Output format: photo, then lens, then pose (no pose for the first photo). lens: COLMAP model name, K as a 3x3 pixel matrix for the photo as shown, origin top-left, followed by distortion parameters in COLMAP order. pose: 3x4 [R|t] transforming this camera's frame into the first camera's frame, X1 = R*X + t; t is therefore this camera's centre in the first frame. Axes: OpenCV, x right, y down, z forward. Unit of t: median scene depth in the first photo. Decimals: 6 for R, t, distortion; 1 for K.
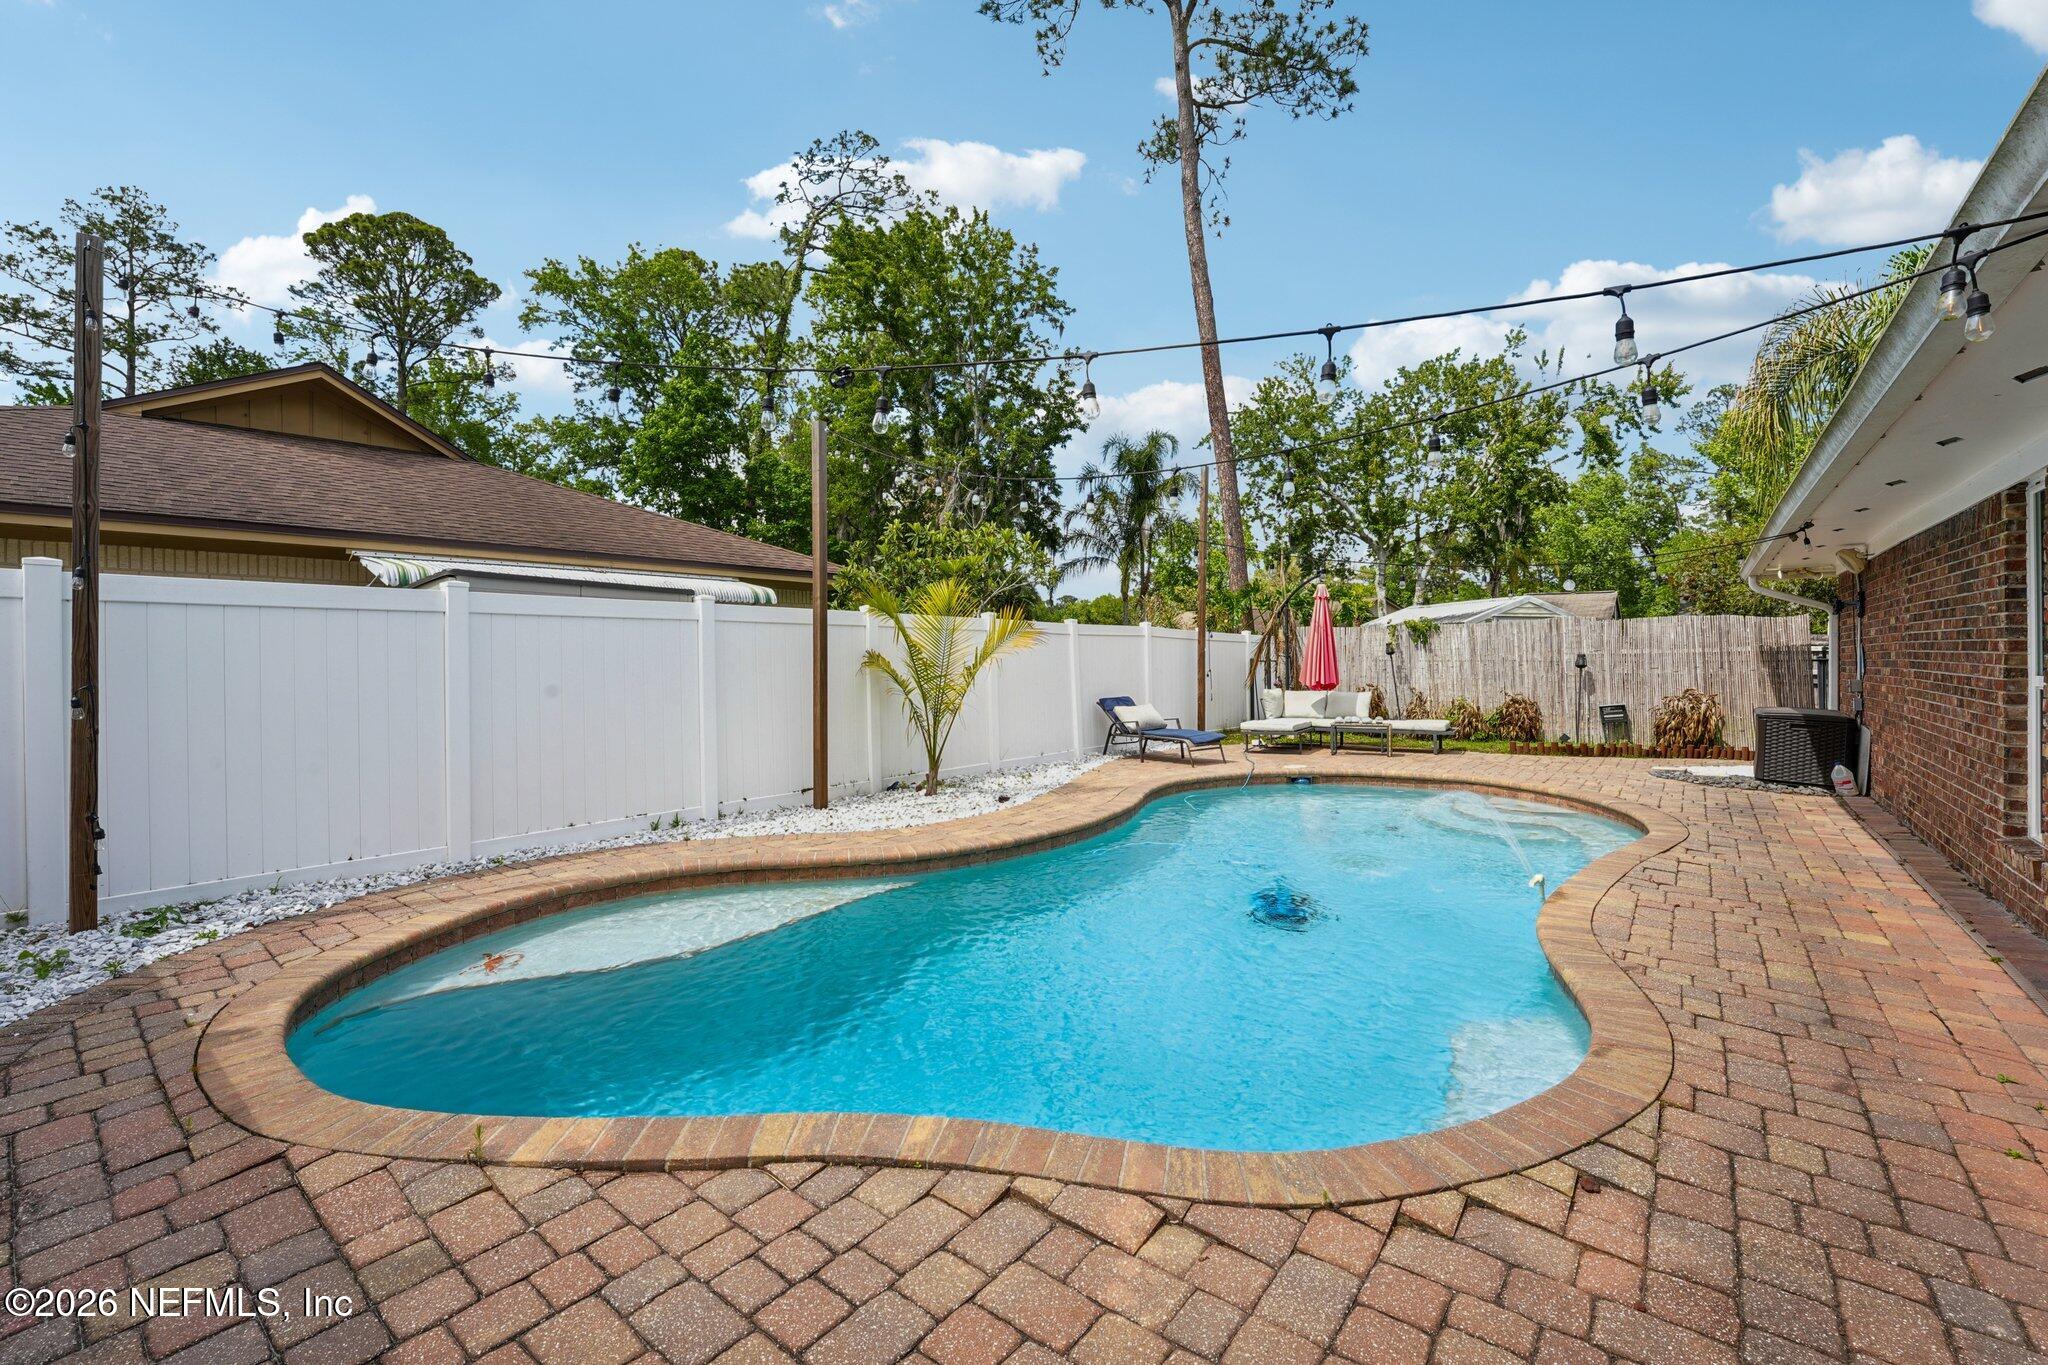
lens RADIAL K [[859.2, 0, 1026.1], [0, 859.2, 644.0], [0, 0, 1]] dist [-0.029067, 0.000210]
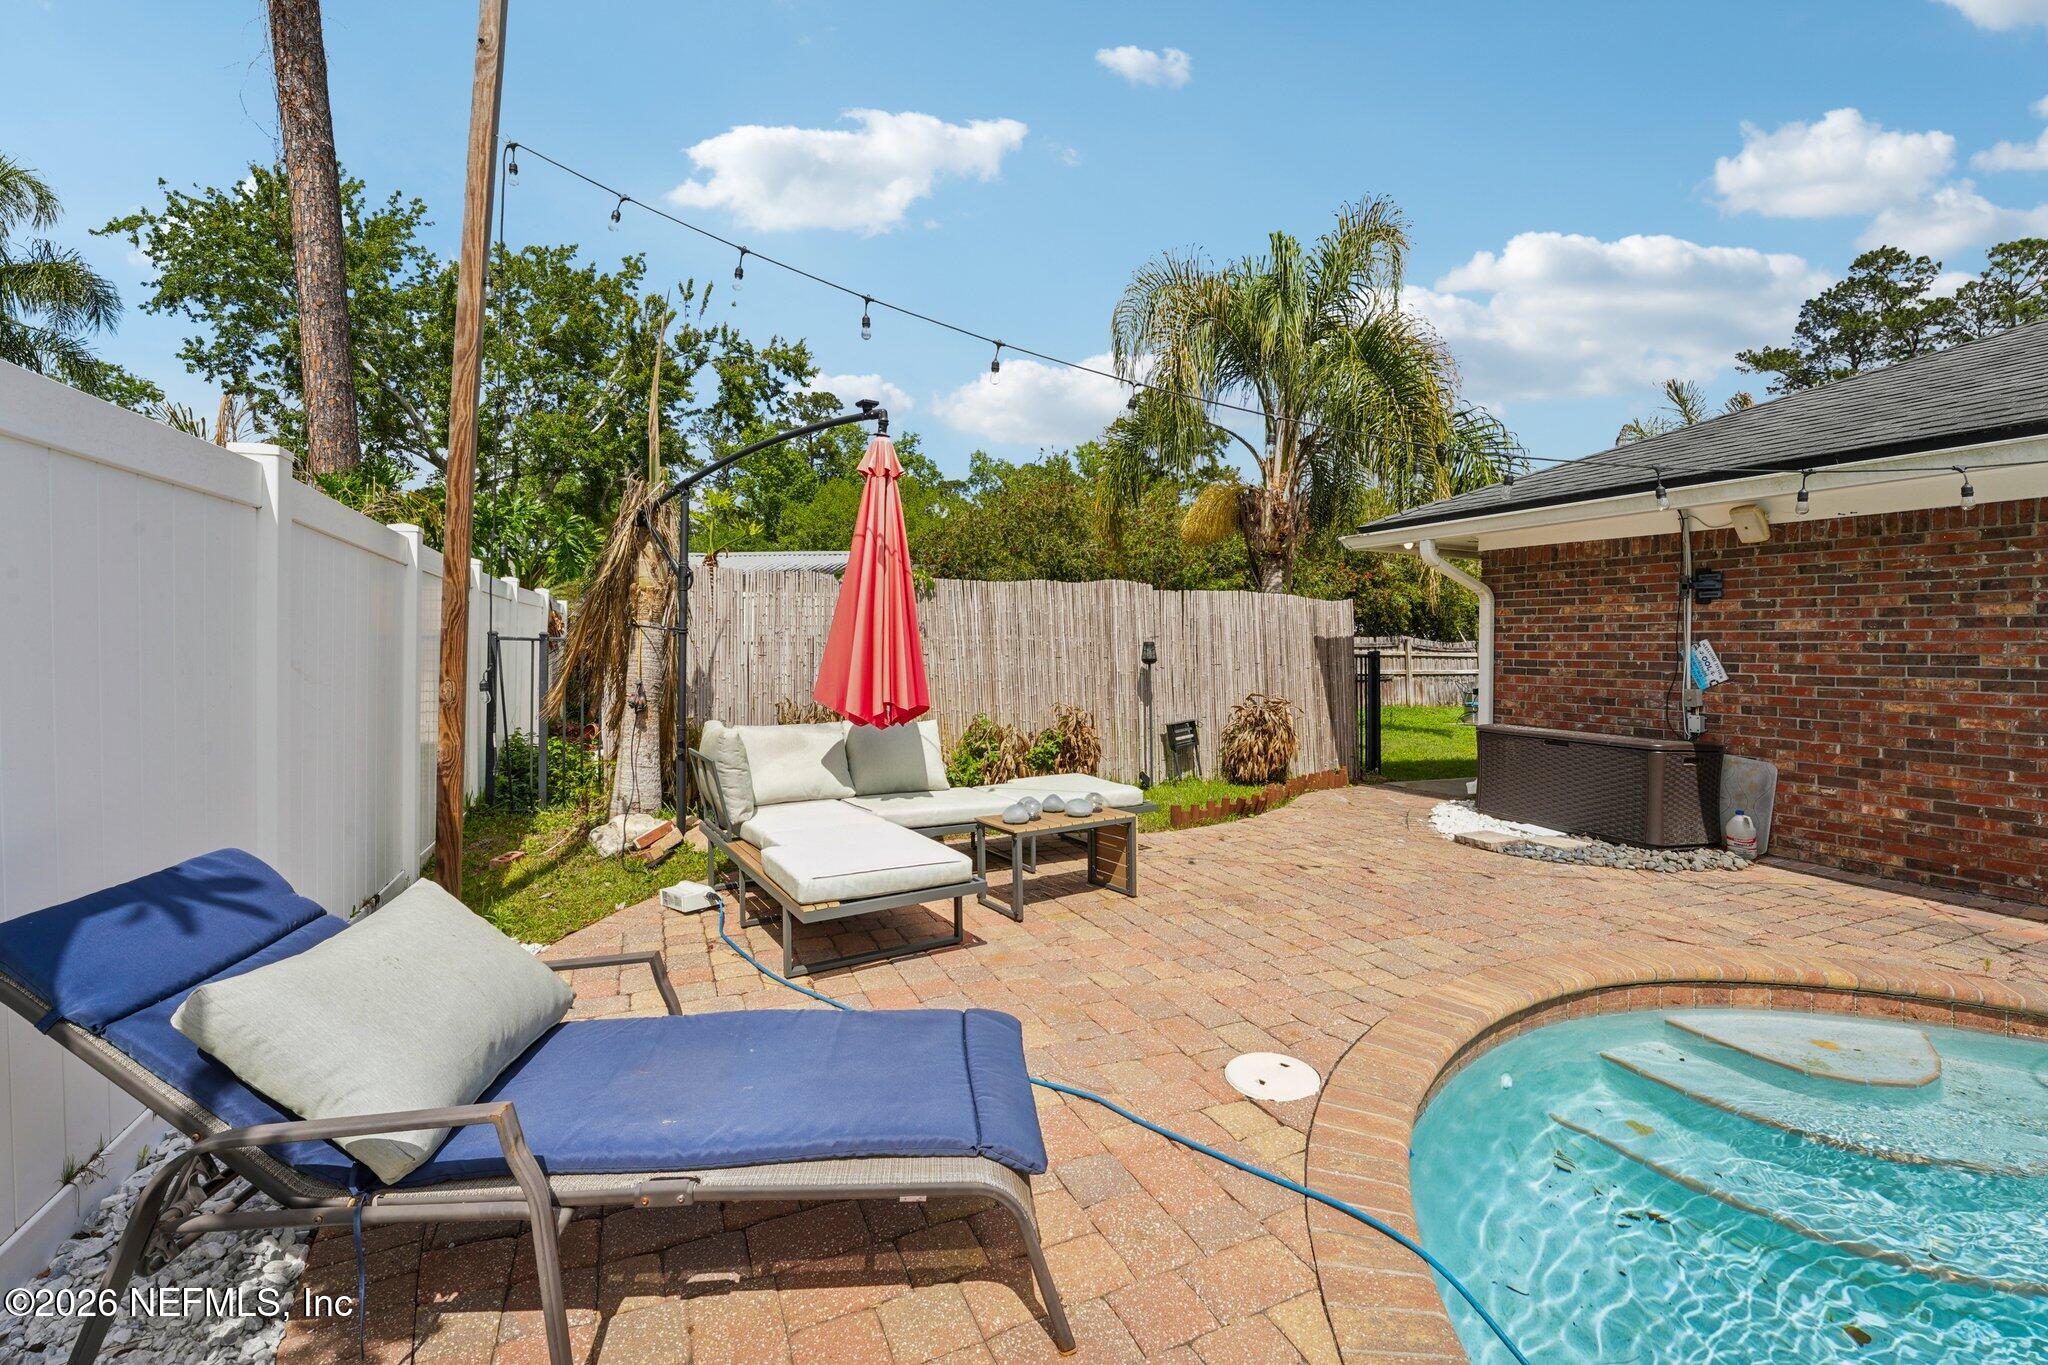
lens RADIAL K [[859.2, 0, 1026.1], [0, 859.2, 644.0], [0, 0, 1]] dist [-0.029067, 0.000210]
pose [[0.465036, 0.019200, 0.885083, 0.047297], [-0.040372, 0.999185, -0.000463, 0.017049], [-0.884371, -0.035518, 0.465432, 0.764479]]
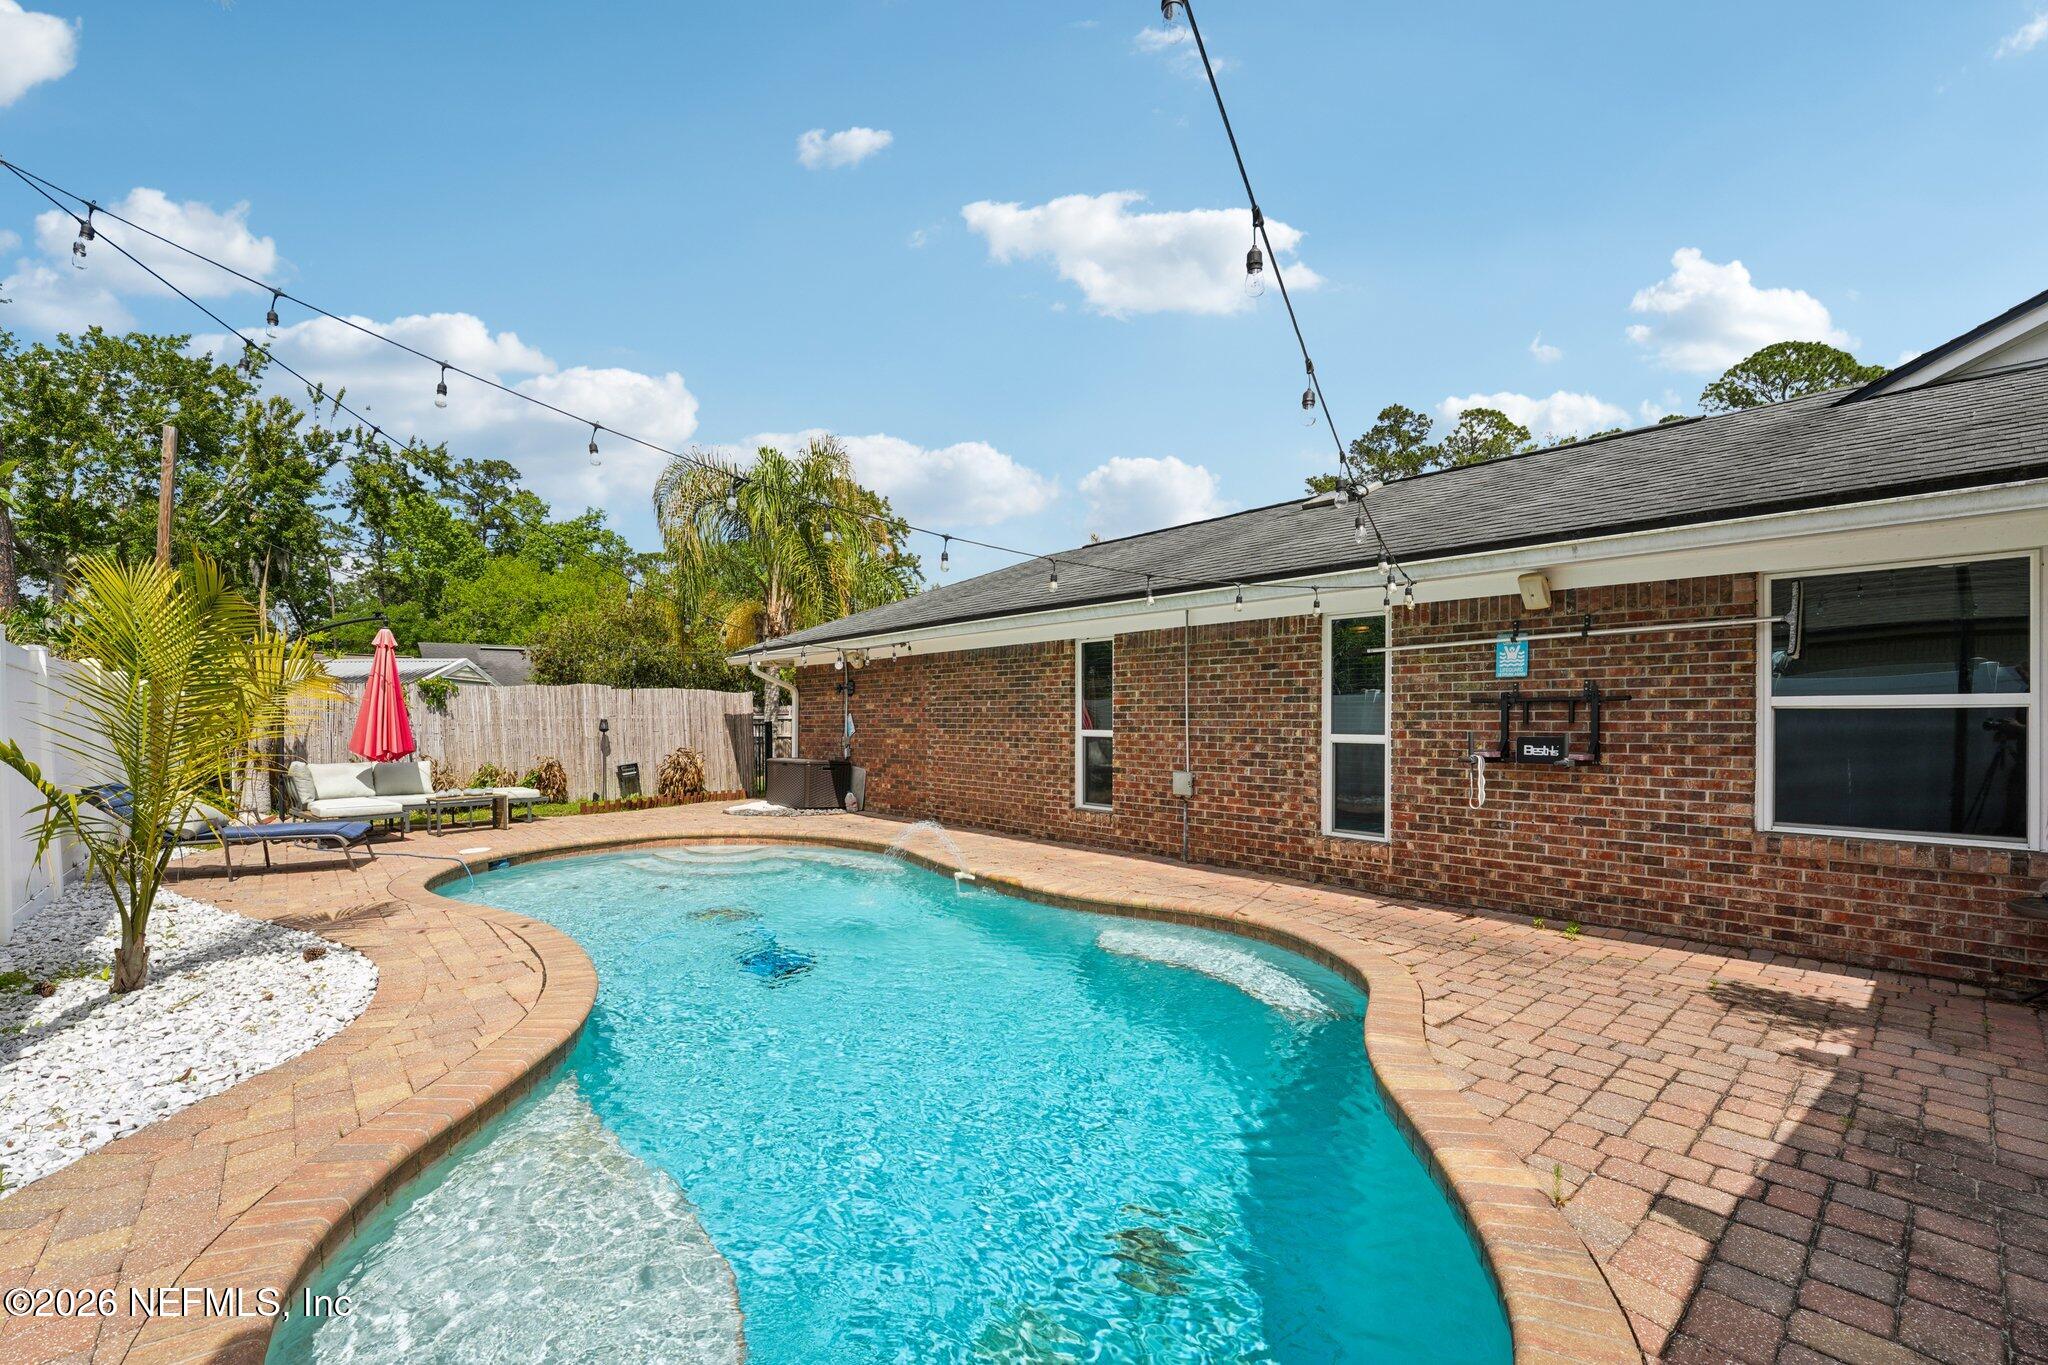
lens RADIAL K [[853.0, 0, 1012.2], [0, 853.0, 710.0], [0, 0, 1]] dist [-0.024878, 0.000852]
pose [[0.185657, 0.020287, 0.982405, -0.323275], [-0.018617, 0.999680, -0.017125, 0.008911], [-0.982438, -0.015110, 0.185976, 0.265989]]
